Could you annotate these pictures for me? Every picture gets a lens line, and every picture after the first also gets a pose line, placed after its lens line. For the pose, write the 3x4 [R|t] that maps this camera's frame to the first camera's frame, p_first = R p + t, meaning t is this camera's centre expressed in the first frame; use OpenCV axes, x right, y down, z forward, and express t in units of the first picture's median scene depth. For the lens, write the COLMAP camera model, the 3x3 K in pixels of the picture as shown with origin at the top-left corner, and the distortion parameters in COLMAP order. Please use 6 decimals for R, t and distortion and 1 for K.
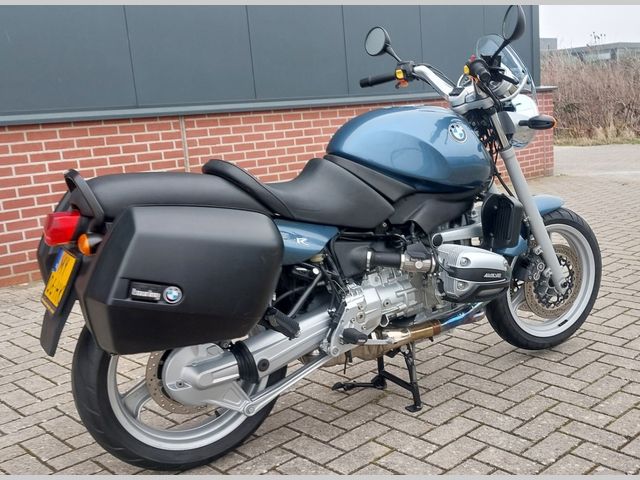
lens RADIAL K [[797.4, 0, 381.1], [0, 797.4, 239.6], [0, 0, 1]] dist [0.091097, 0.000083]
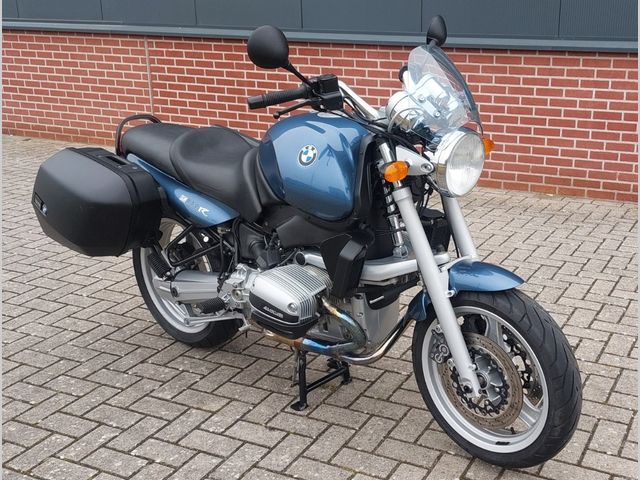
lens RADIAL K [[797.4, 0, 381.1], [0, 797.4, 239.6], [0, 0, 1]] dist [0.091097, 0.000083]
pose [[0.299645, 0.339548, -0.891583, 0.981350], [-0.185686, 0.937409, 0.294594, -0.332959], [0.935806, 0.077281, 0.343939, 0.785214]]
